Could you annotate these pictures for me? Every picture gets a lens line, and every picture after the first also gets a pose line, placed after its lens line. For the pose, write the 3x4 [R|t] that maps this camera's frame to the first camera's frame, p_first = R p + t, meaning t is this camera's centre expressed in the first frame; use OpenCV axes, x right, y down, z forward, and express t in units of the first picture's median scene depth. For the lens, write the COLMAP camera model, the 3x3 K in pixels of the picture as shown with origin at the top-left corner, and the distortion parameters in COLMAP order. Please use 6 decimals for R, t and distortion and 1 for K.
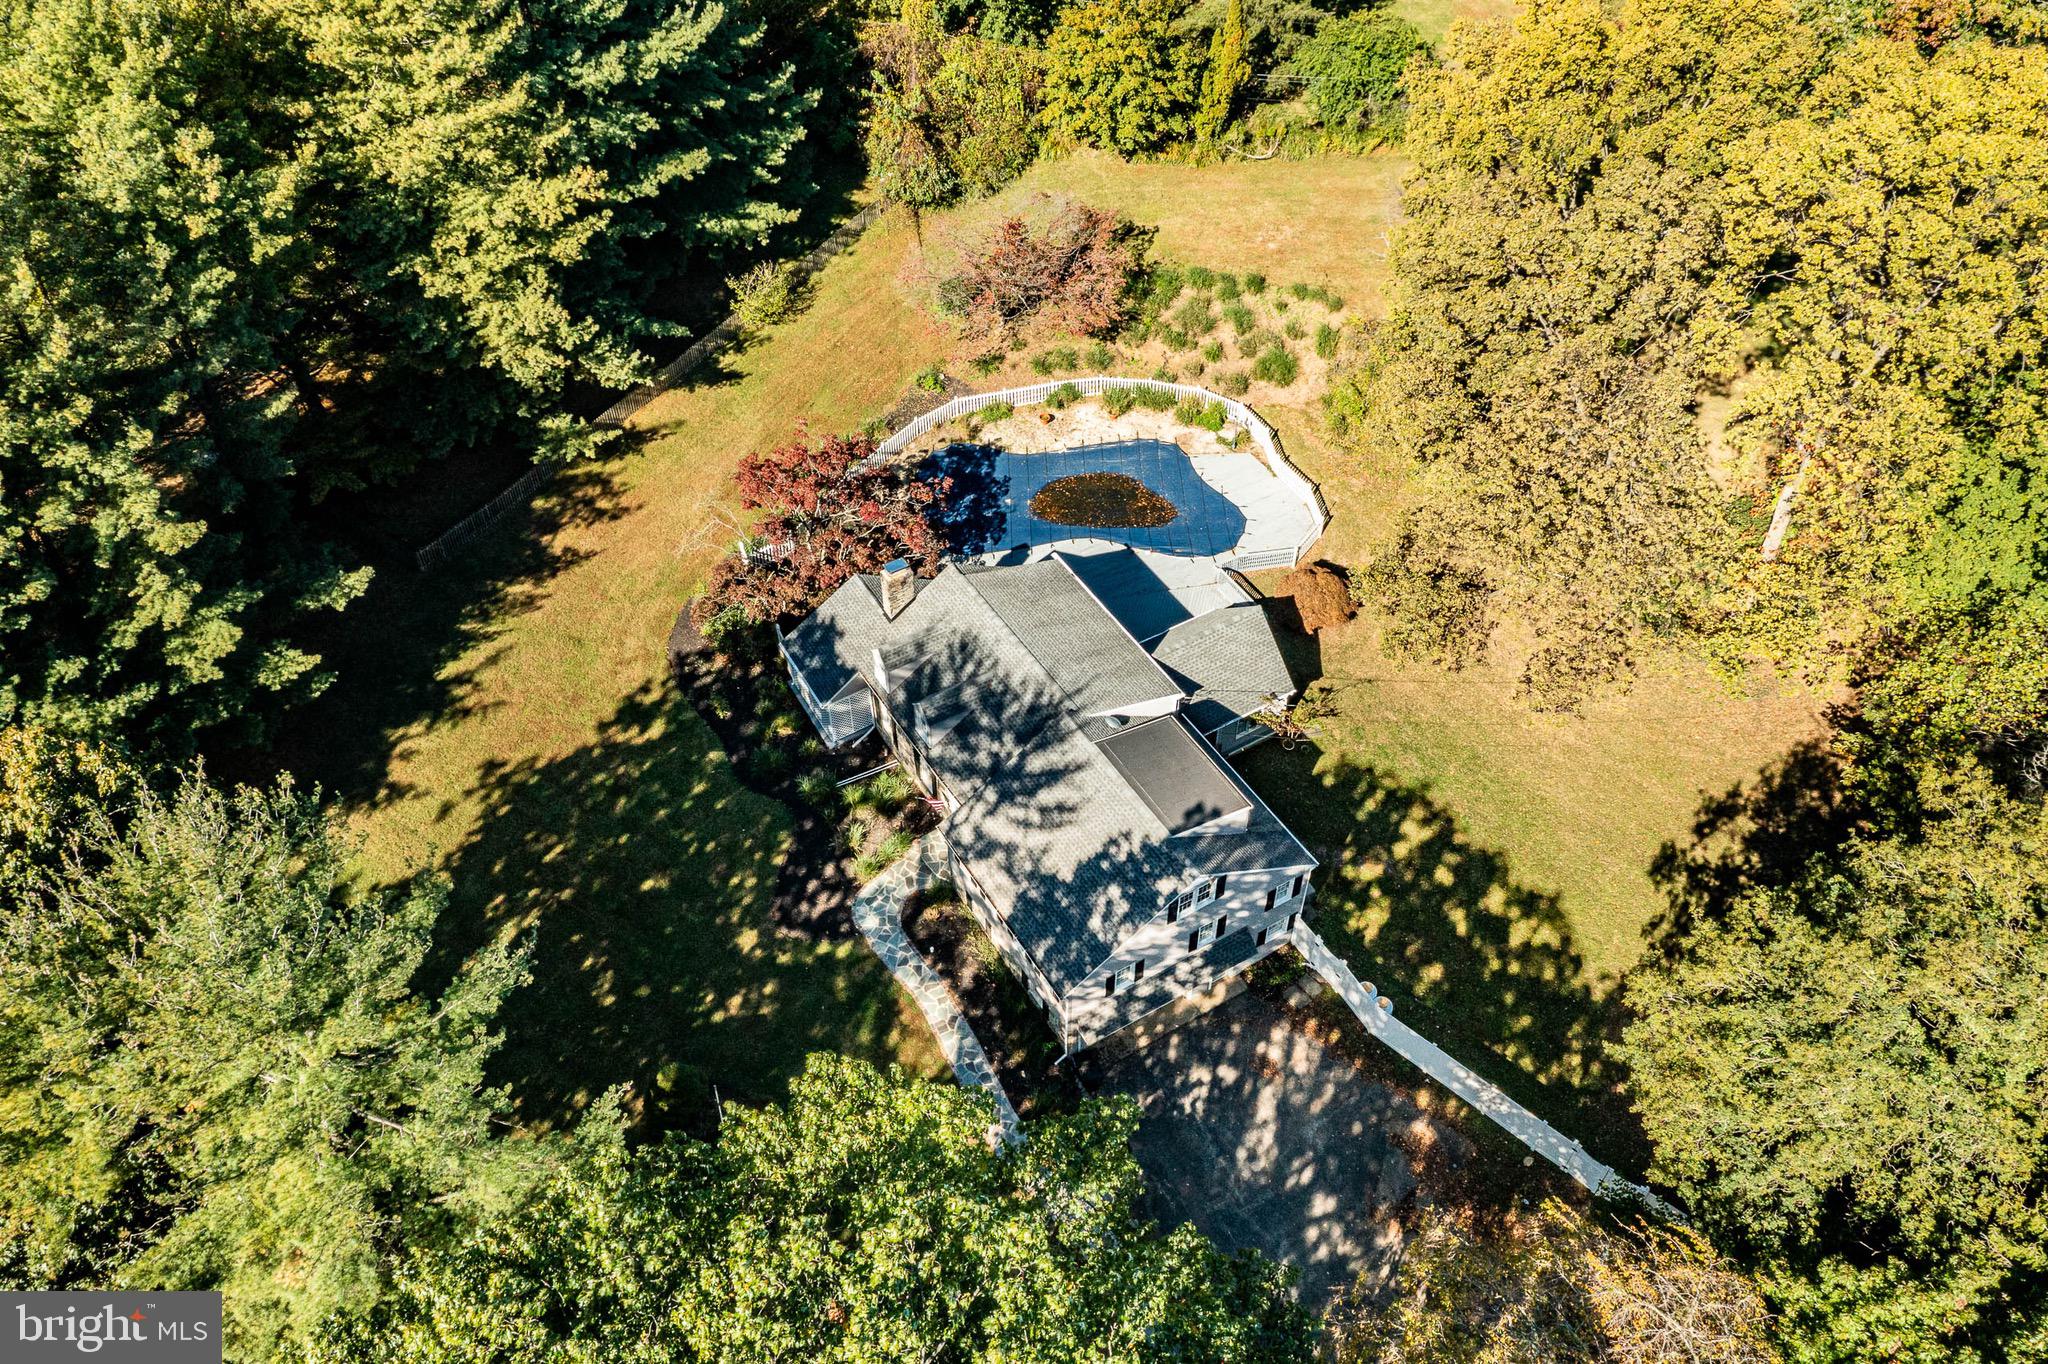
lens RADIAL K [[1613.5, 0, 1022.8], [0, 1613.5, 684.5], [0, 0, 1]] dist [-0.012503, 0.007882]
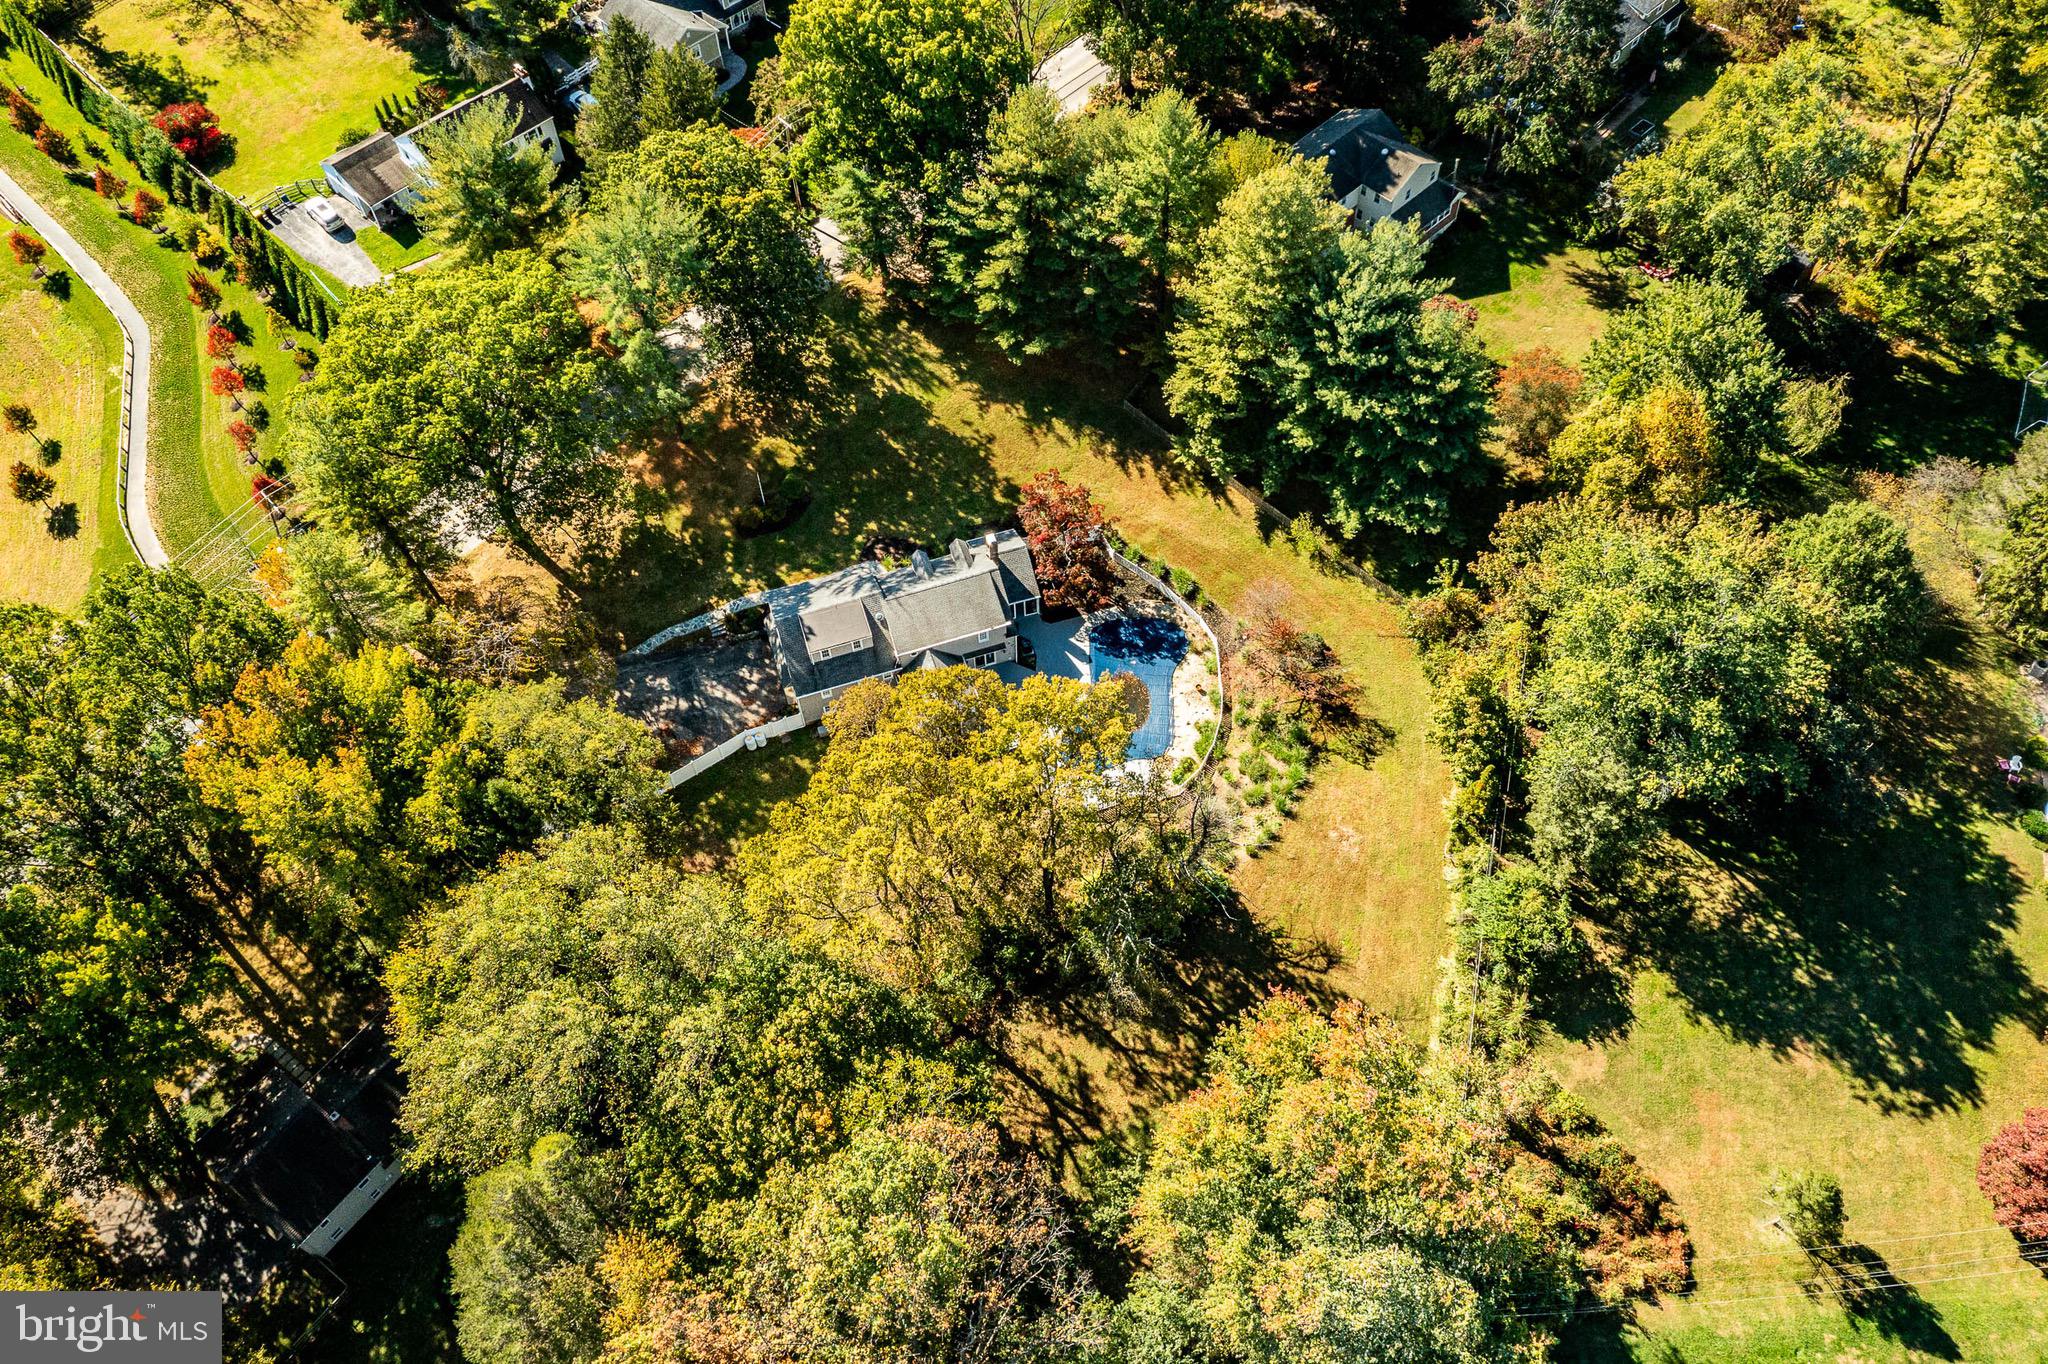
lens RADIAL K [[1613.5, 0, 1020.5], [0, 1613.5, 676.6], [0, 0, 1]] dist [-0.012503, 0.007882]
pose [[-0.227395, 0.809326, -0.541556, 1.129702], [-0.686845, 0.260932, 0.678350, -1.403784], [0.690316, 0.526218, 0.496546, 0.109643]]
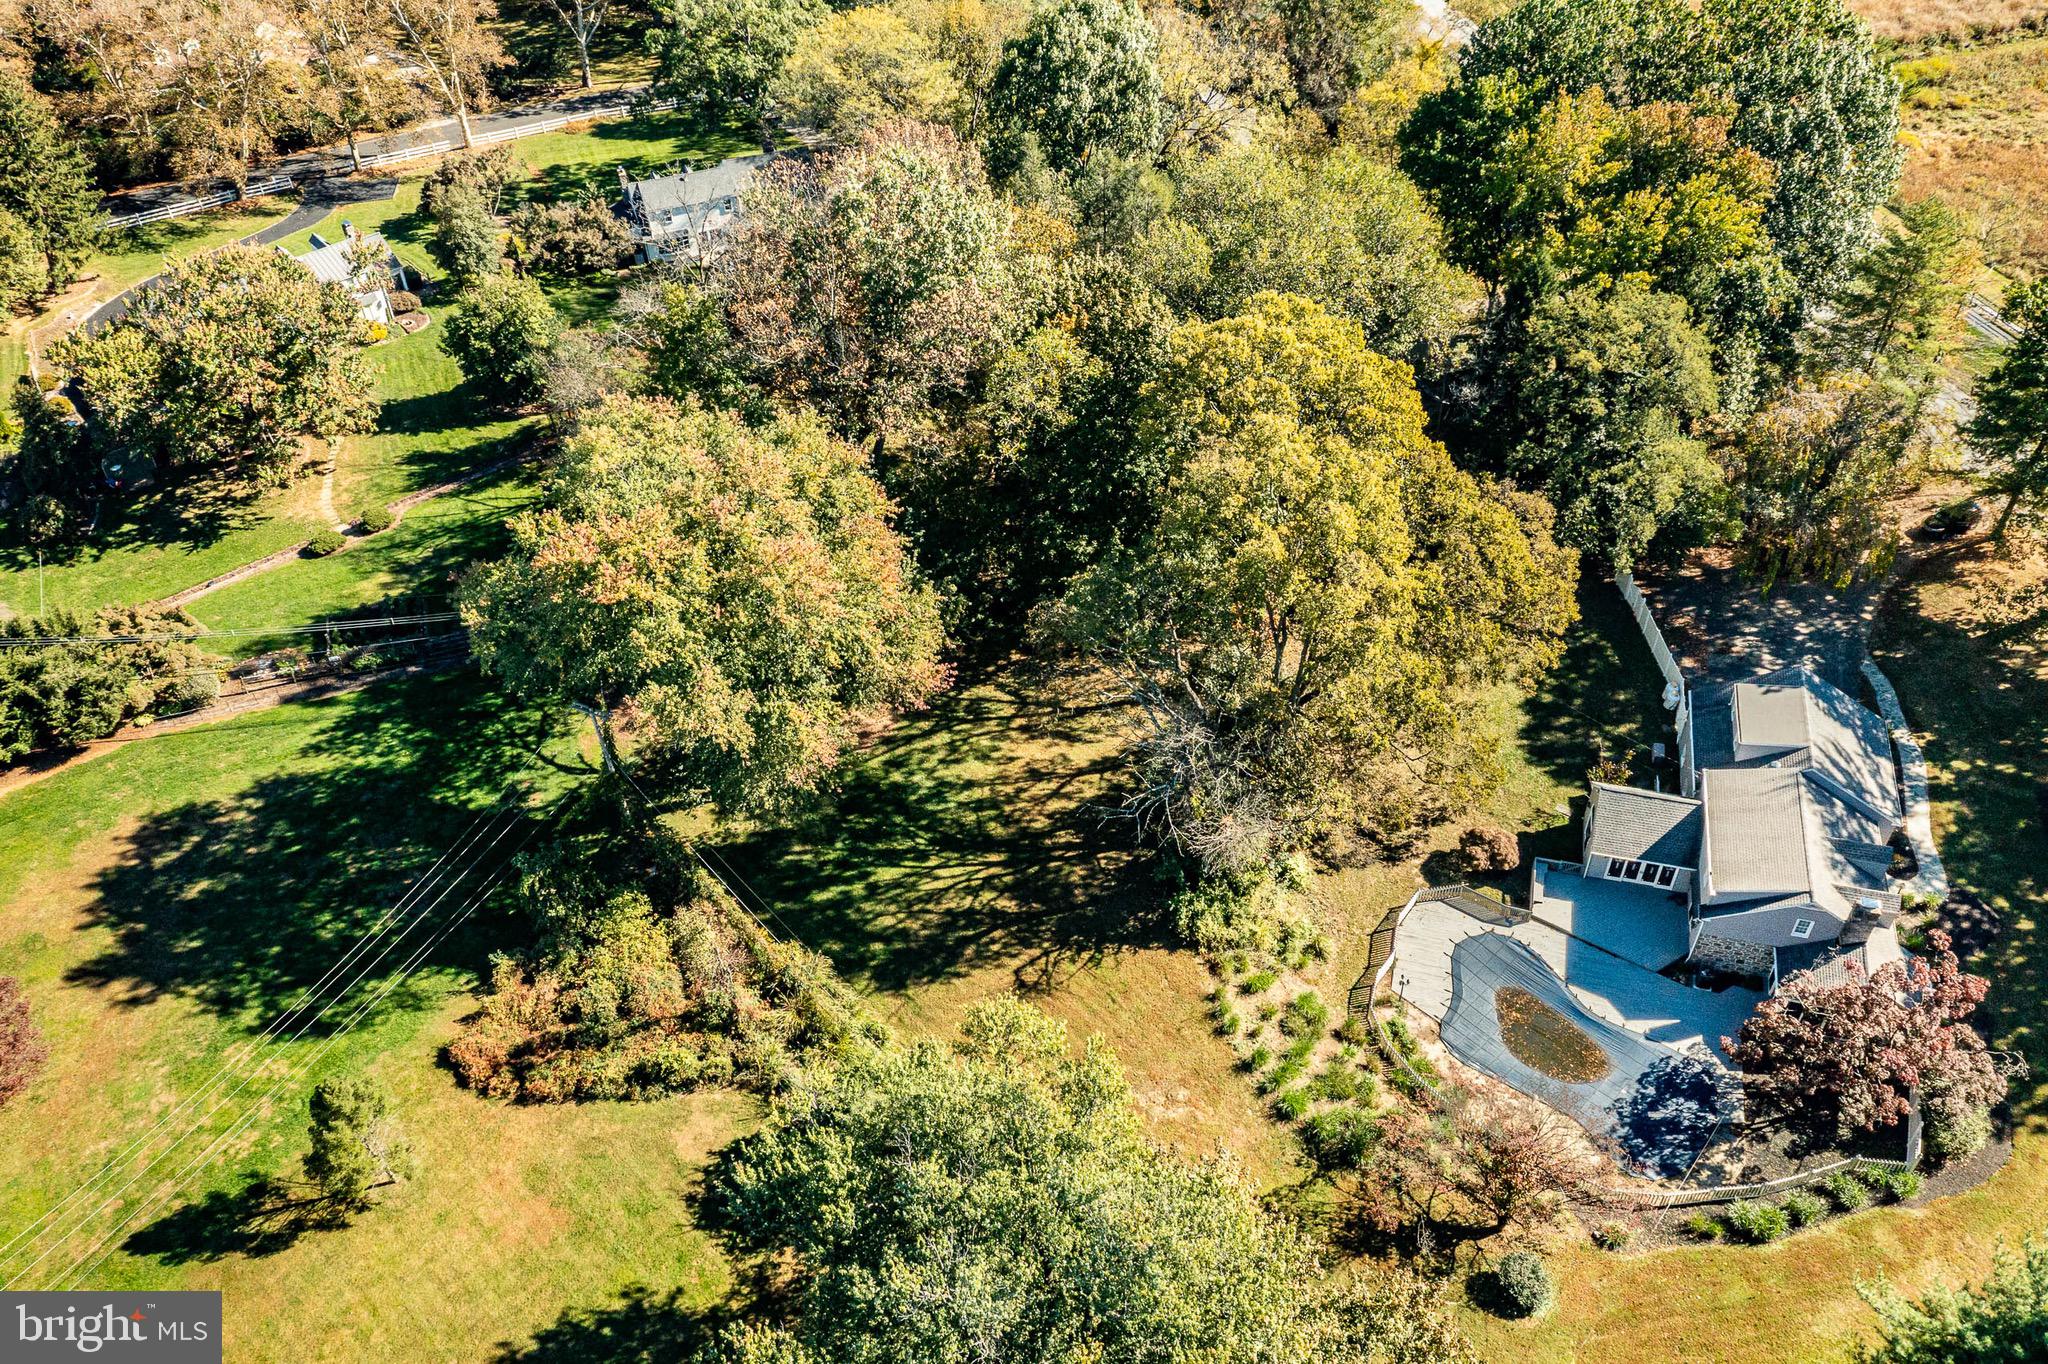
lens RADIAL K [[1613.5, 0, 1024.3], [0, 1613.5, 670.6], [0, 0, 1]] dist [-0.012503, 0.007882]
pose [[-0.687225, -0.468789, 0.554941, -0.232347], [0.554155, 0.155644, 0.817733, -1.469504], [-0.469717, 0.869489, 0.152819, 0.944348]]
